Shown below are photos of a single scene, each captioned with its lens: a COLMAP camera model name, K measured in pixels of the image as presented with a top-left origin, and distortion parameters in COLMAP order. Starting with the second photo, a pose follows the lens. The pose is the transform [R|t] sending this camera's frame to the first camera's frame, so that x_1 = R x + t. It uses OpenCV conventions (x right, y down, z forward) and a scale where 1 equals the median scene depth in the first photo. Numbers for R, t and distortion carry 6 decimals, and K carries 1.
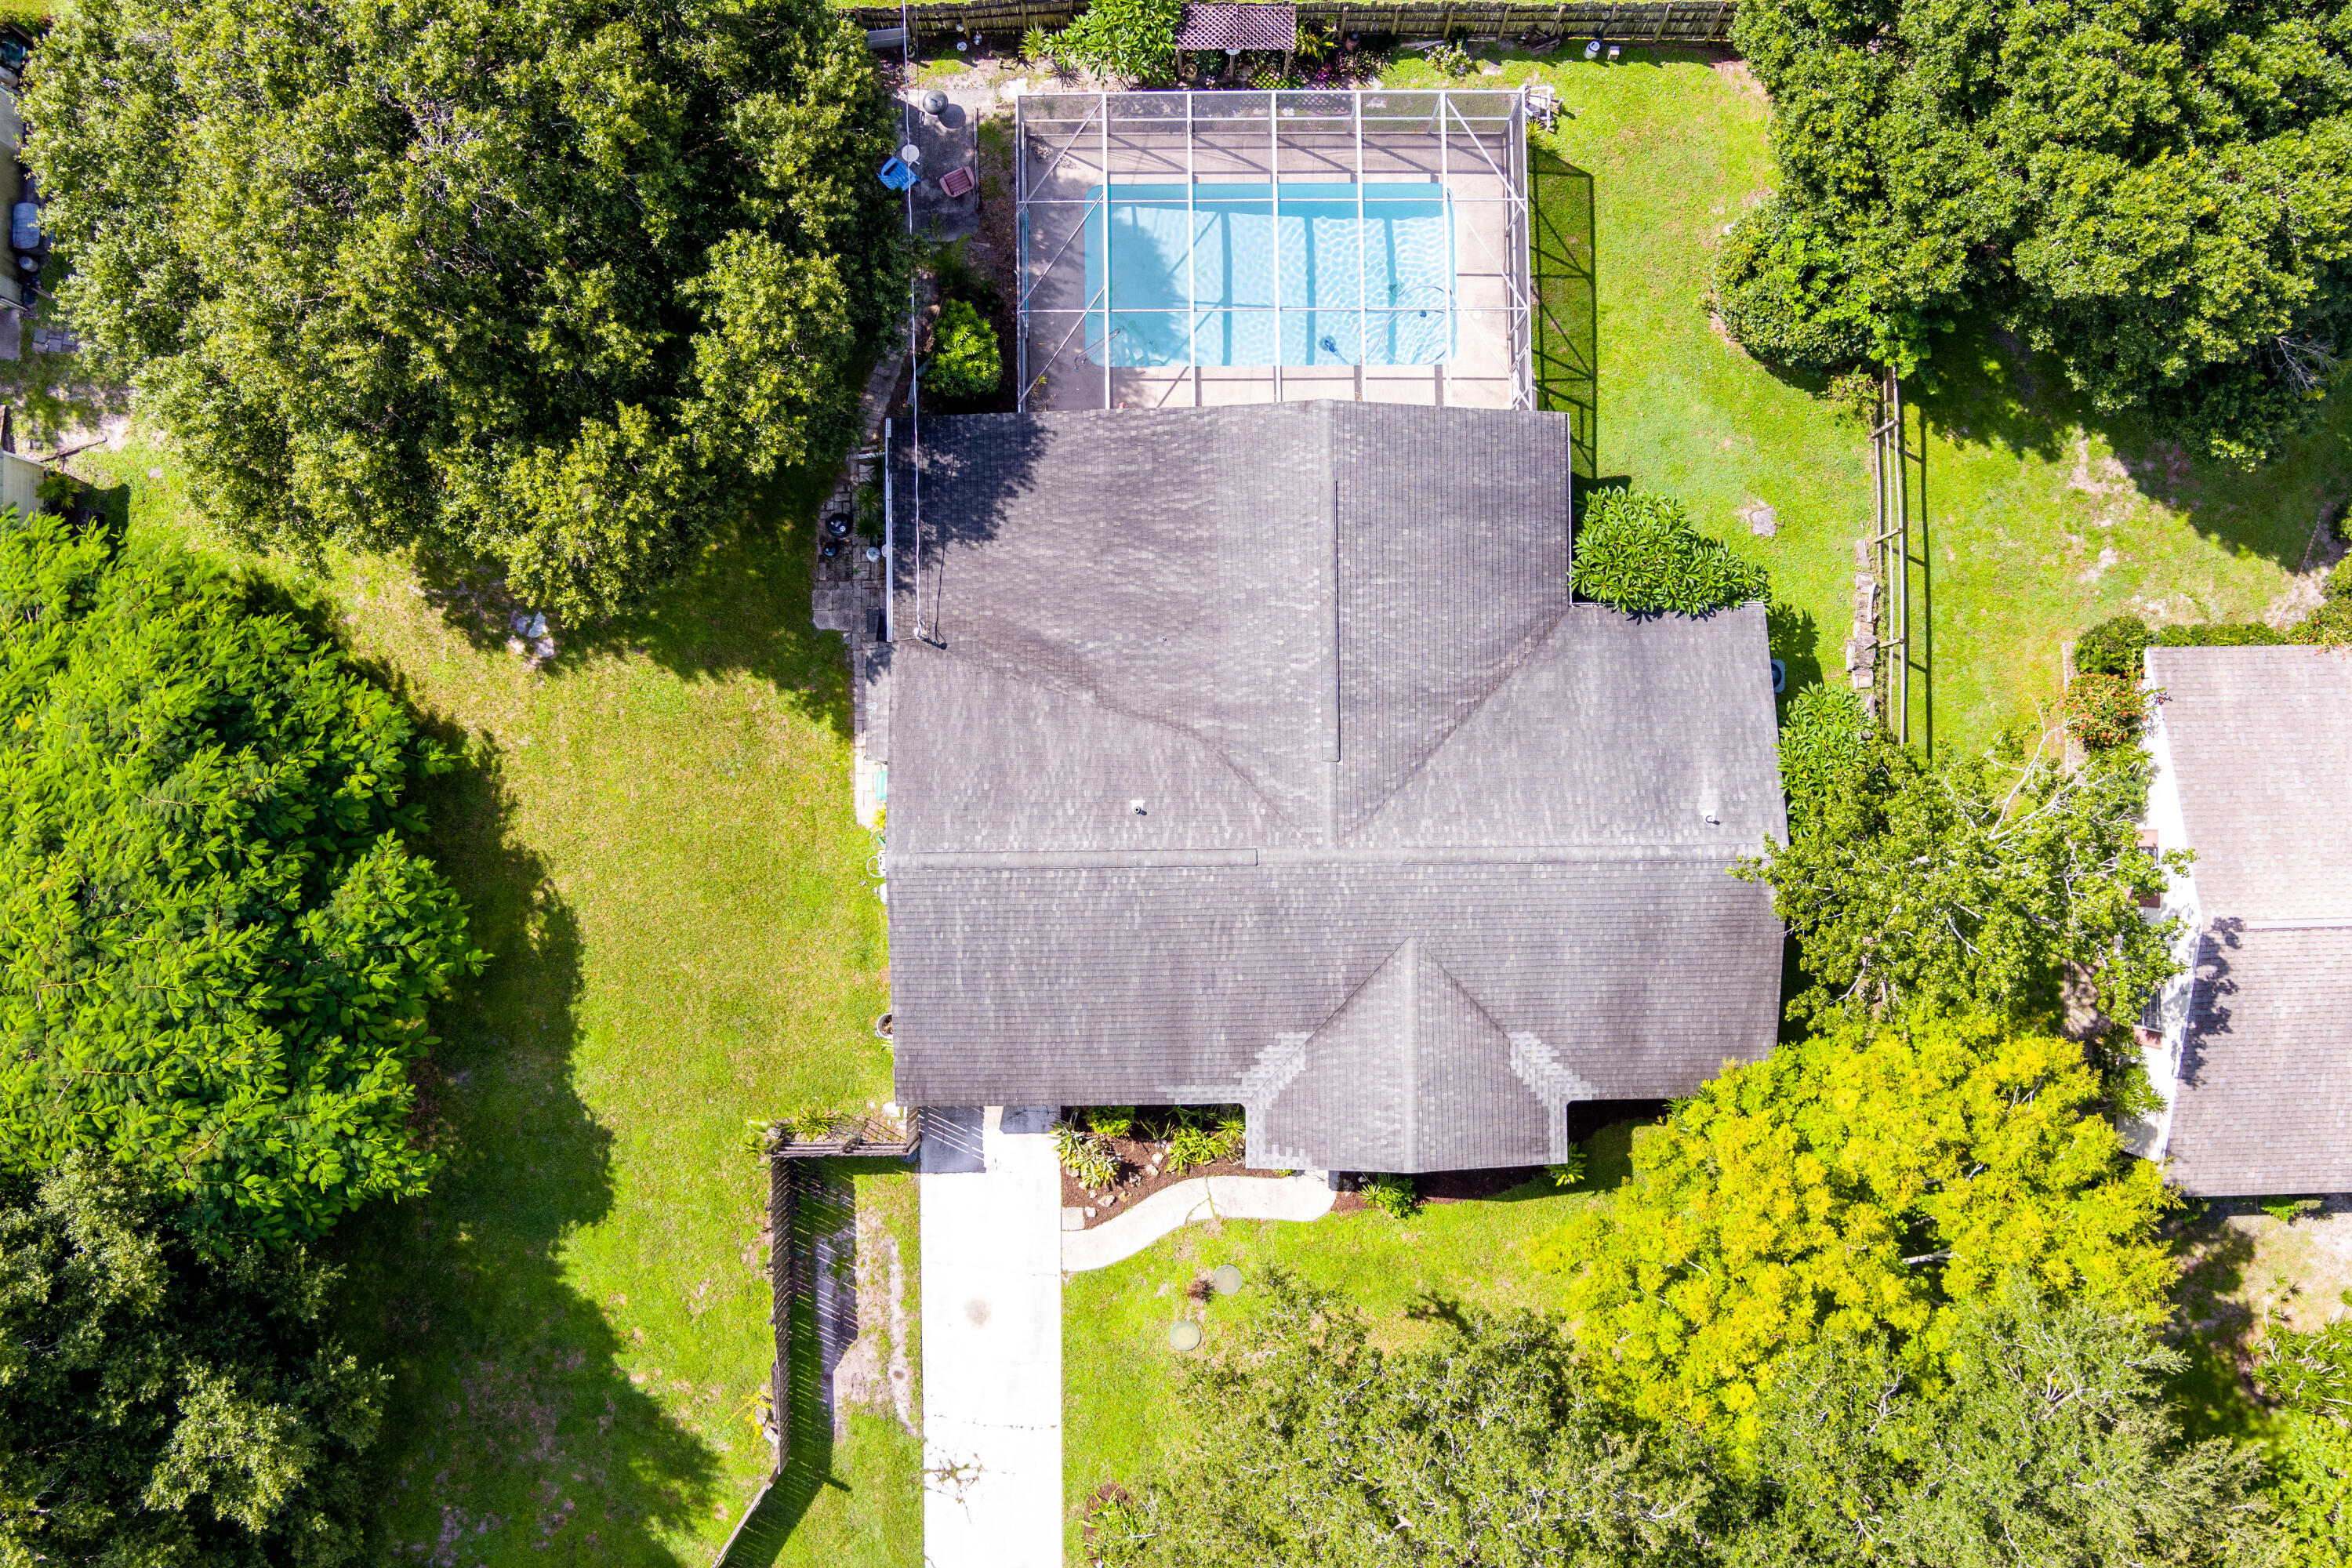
lens RADIAL K [[1904.8, 0, 1172.6], [0, 1904.8, 784.7], [0, 0, 1]] dist [-0.076294, 0.035246]
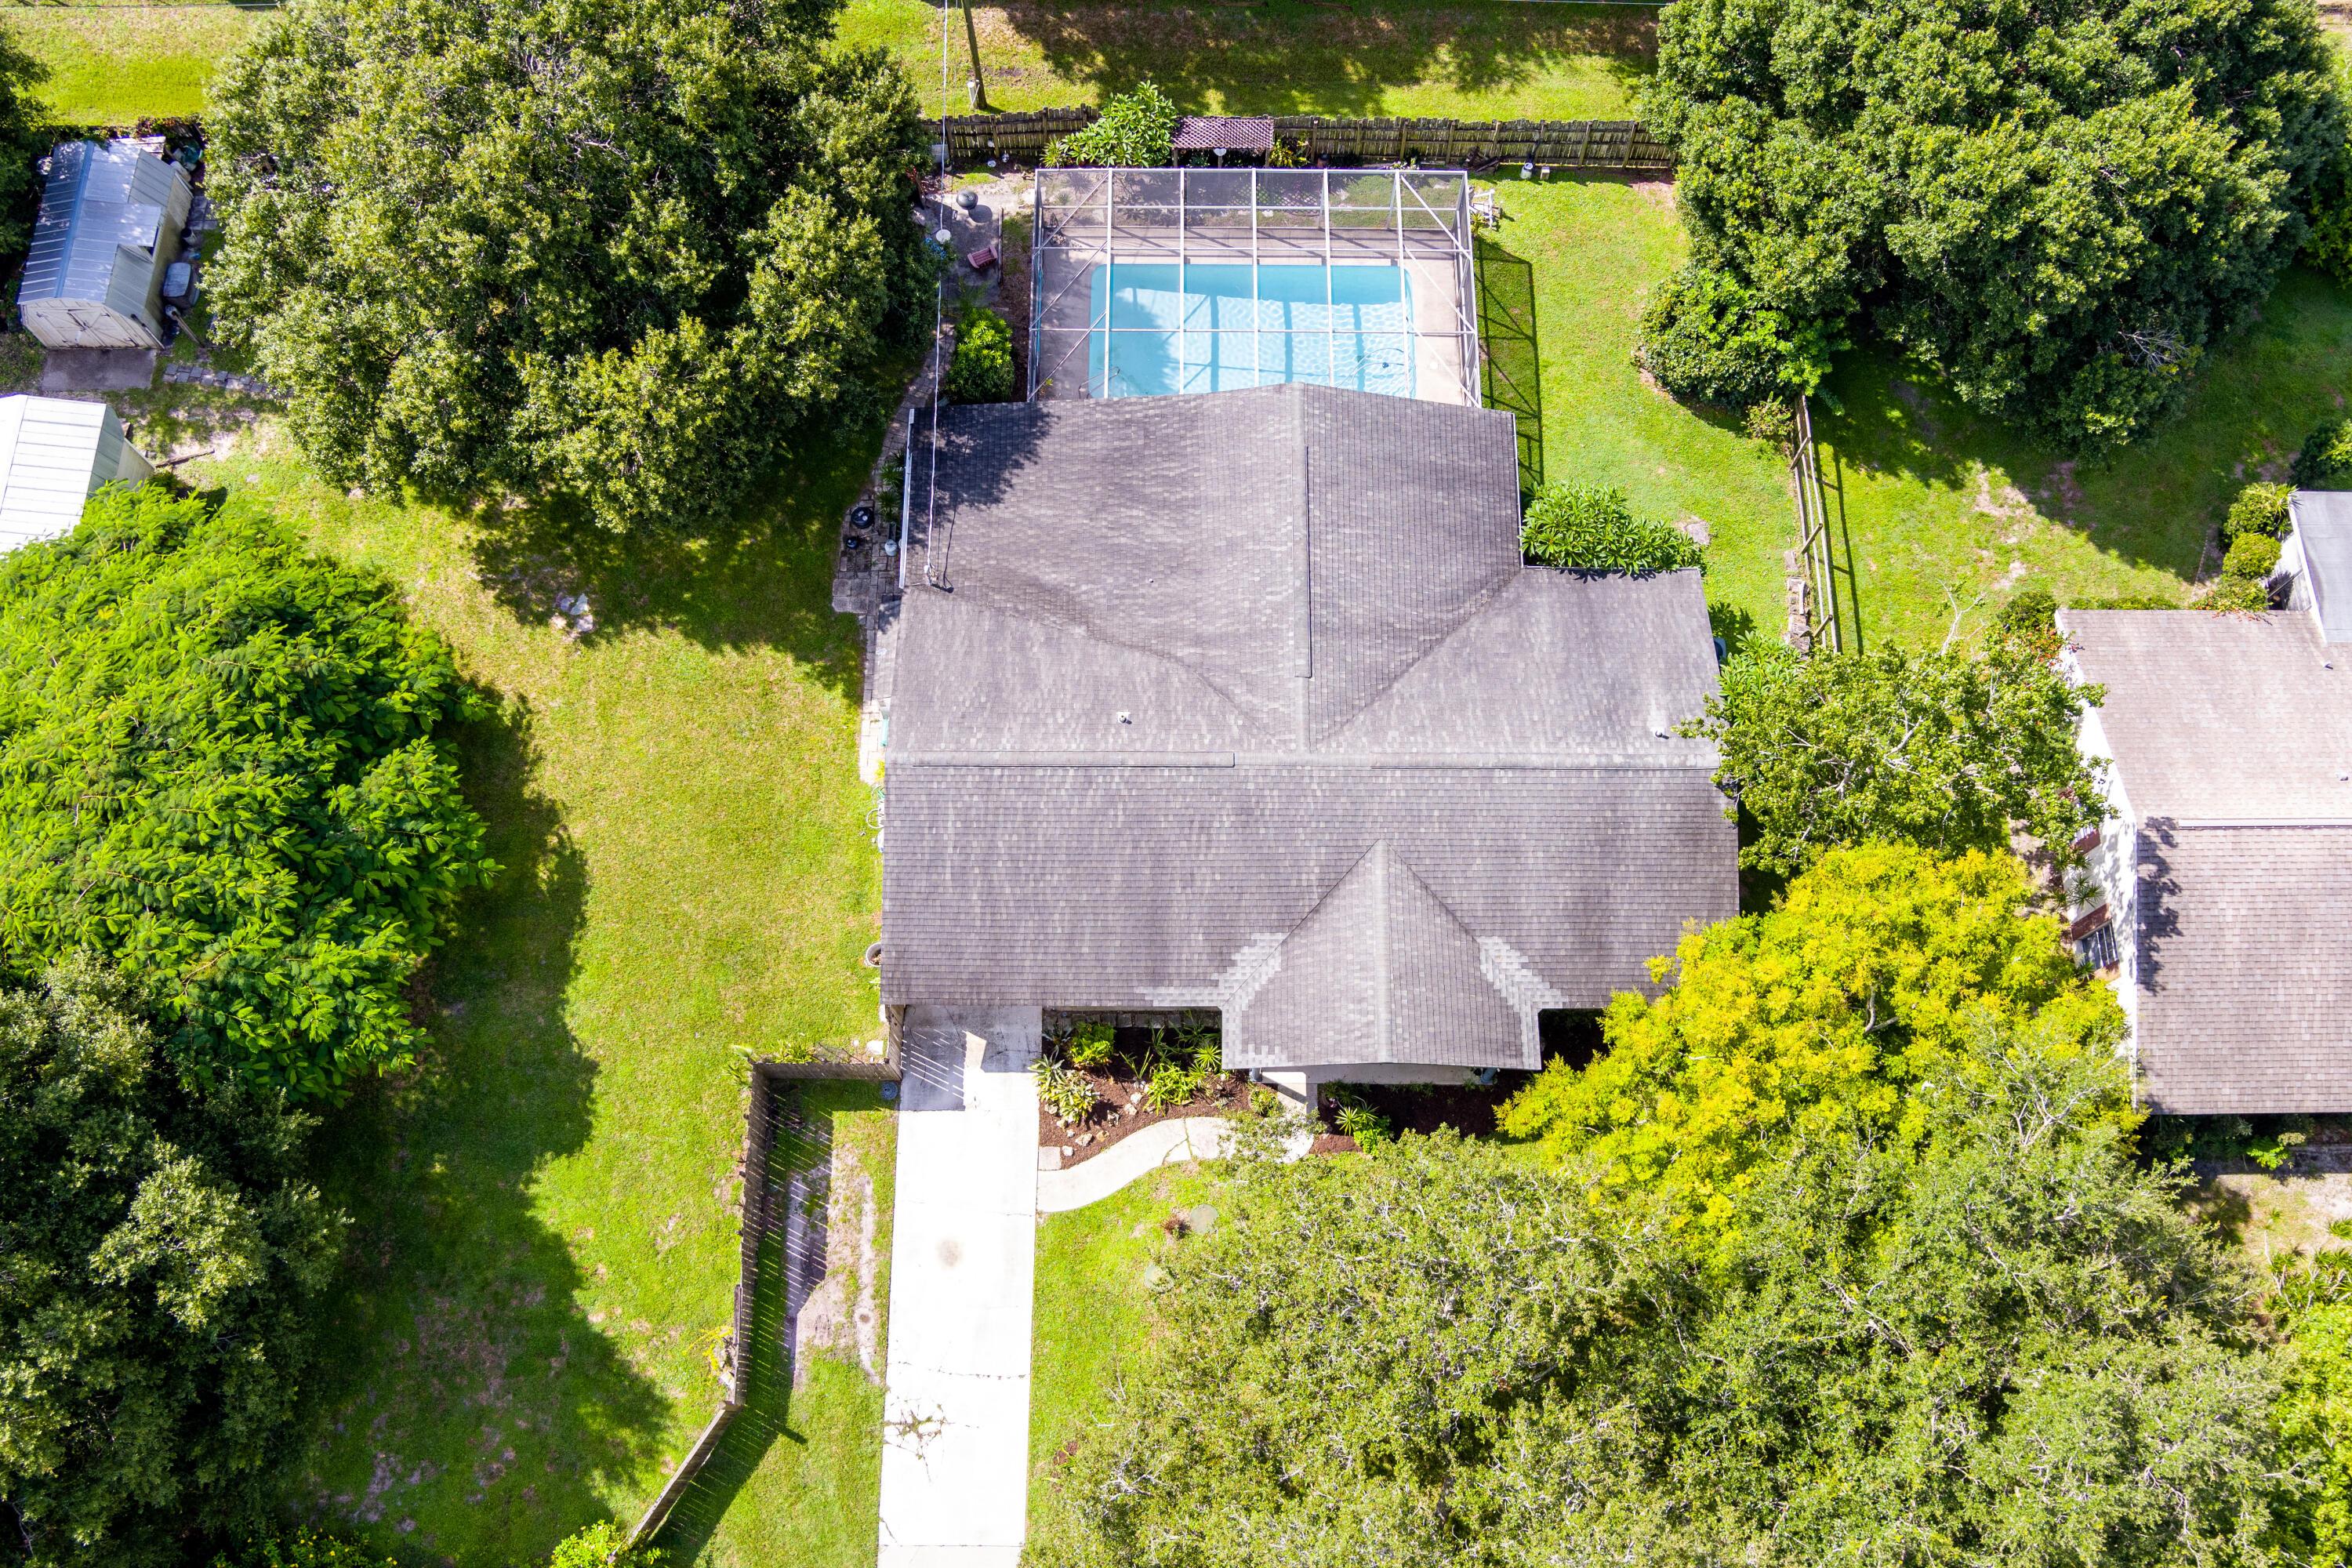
lens RADIAL K [[1904.8, 0, 1172.6], [0, 1904.8, 784.7], [0, 0, 1]] dist [-0.076294, 0.035246]
pose [[0.999857, 0.013992, -0.009521, 0.019113], [-0.016238, 0.951706, -0.306581, 0.356179], [0.004771, 0.306691, 0.951797, -0.007853]]
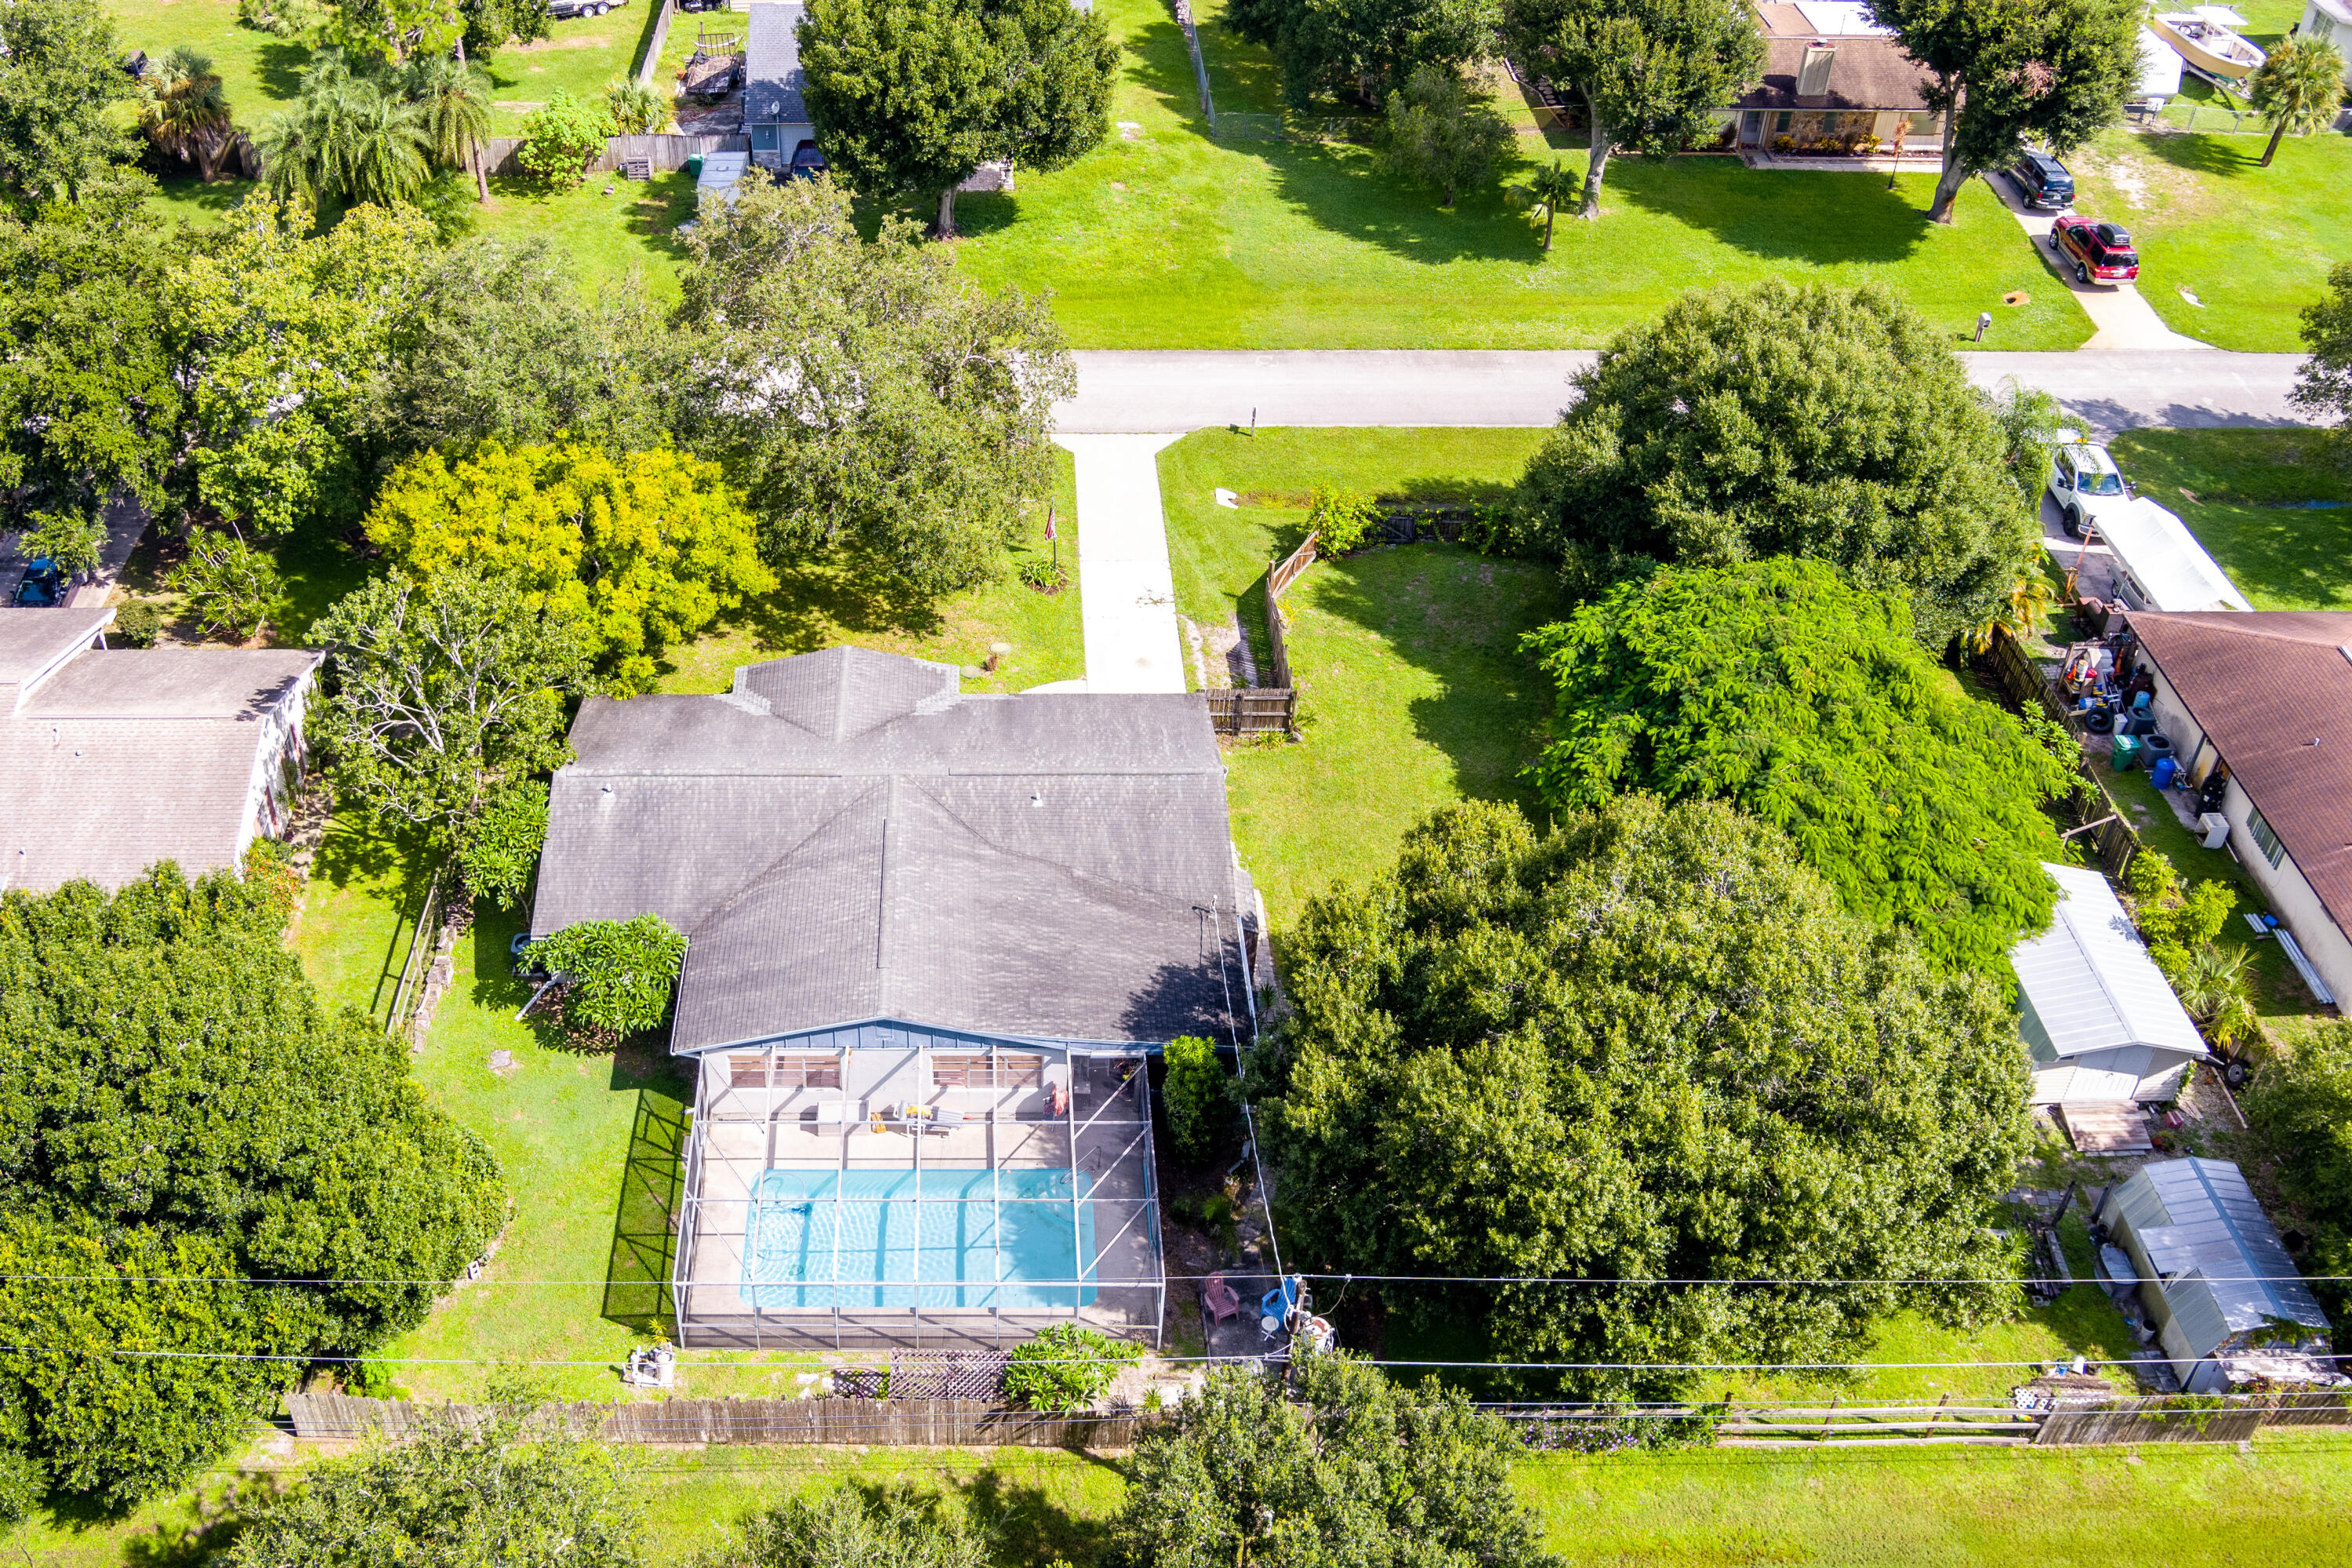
lens RADIAL K [[2213.8, 0, 987.2], [0, 2213.8, 726.6], [0, 0, 1]] dist [-0.034831, -0.078230]
pose [[-0.999993, -0.002451, 0.002864, 0.011852], [0.003760, -0.594746, 0.803905, -1.139058], [-0.000267, 0.803910, 0.594751, 0.034556]]
